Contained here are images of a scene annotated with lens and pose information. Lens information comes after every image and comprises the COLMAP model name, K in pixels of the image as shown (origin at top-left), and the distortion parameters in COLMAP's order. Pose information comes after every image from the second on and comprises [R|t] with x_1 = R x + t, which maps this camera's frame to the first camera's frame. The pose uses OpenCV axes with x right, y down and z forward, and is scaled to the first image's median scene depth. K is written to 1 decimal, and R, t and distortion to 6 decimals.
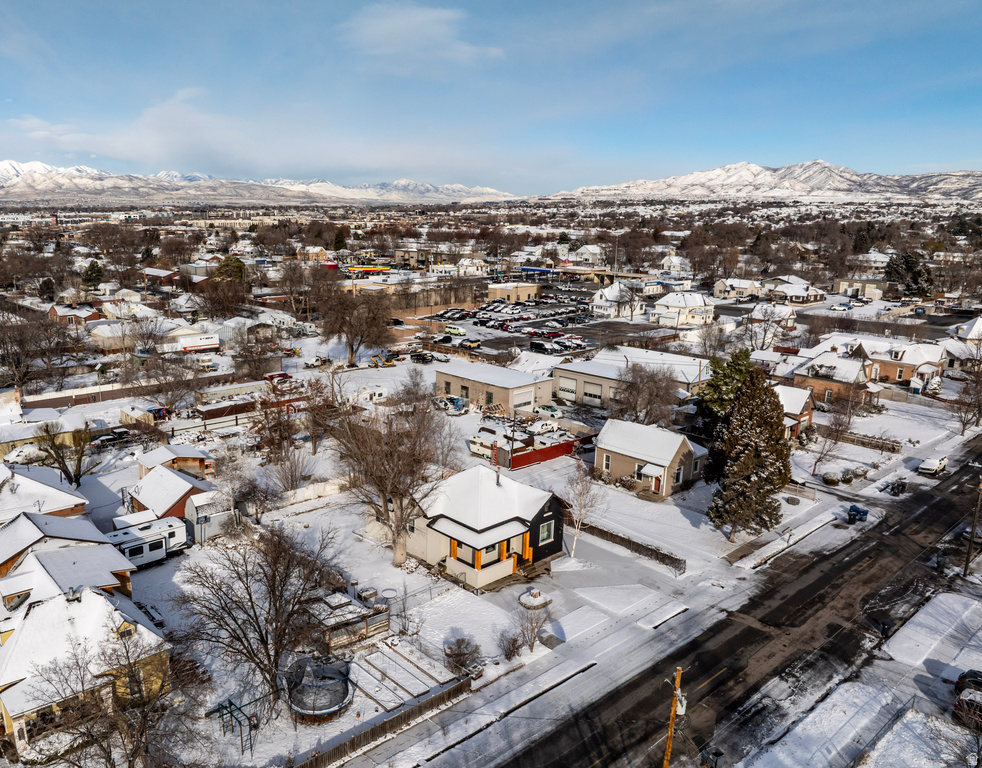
lens RADIAL K [[789.6, 0, 424.9], [0, 789.6, 387.9], [0, 0, 1]] dist [-0.035029, 0.001203]
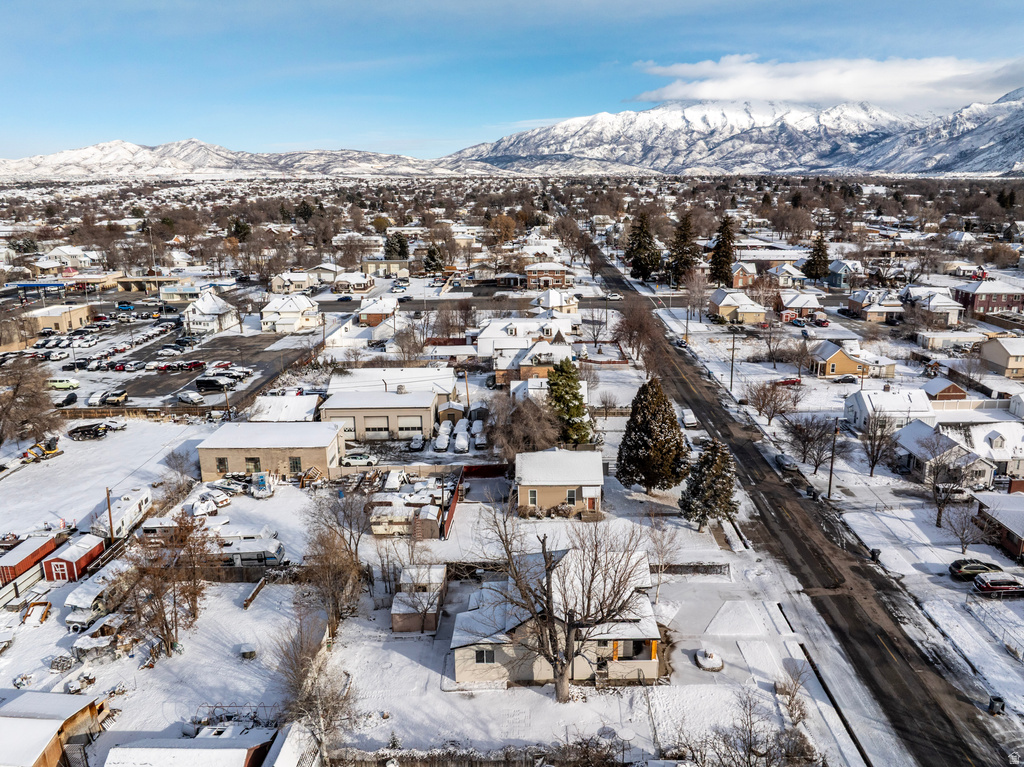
lens RADIAL K [[757.7, 0, 545.8], [0, 757.7, 387.8], [0, 0, 1]] dist [-0.041012, 0.000156]
pose [[0.639442, -0.212136, 0.738994, -0.463138], [0.183509, 0.975512, 0.121244, -0.163615], [-0.746618, 0.058084, 0.662713, 0.372272]]
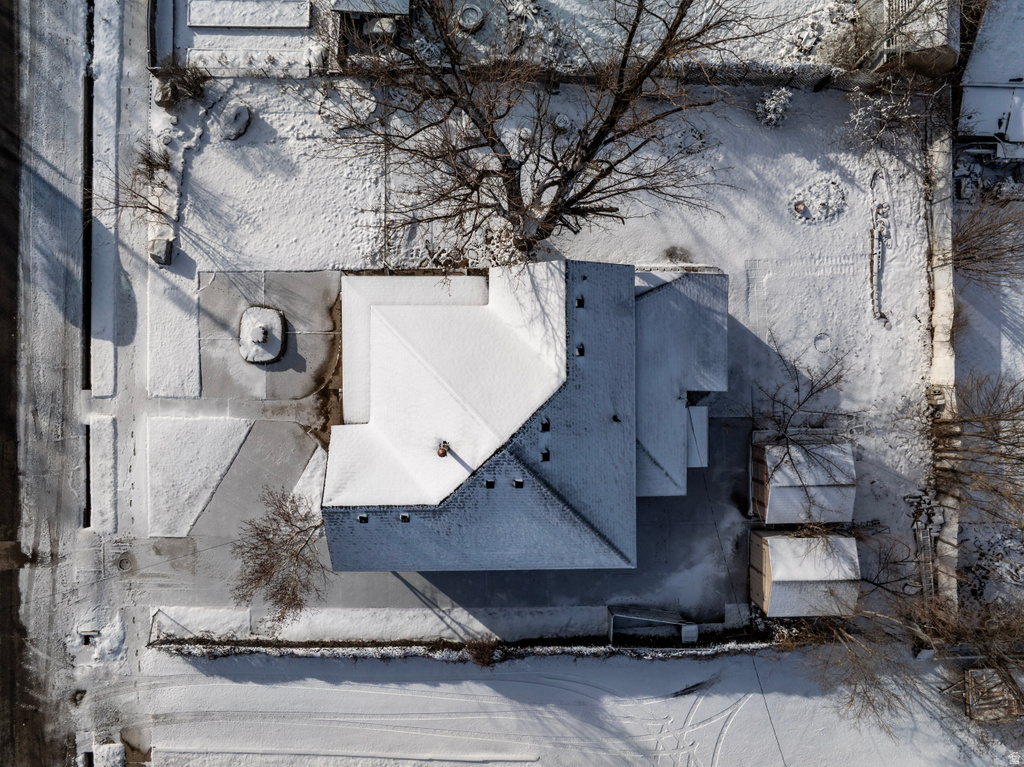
lens RADIAL K [[725.7, 0, 510.2], [0, 725.7, 379.0], [0, 0, 1]] dist [-0.042150, 0.003679]
pose [[-0.647818, 0.761647, -0.015031, 0.041710], [-0.187887, -0.140623, 0.972072, -0.202127], [0.738262, 0.632550, 0.234202, 0.763273]]
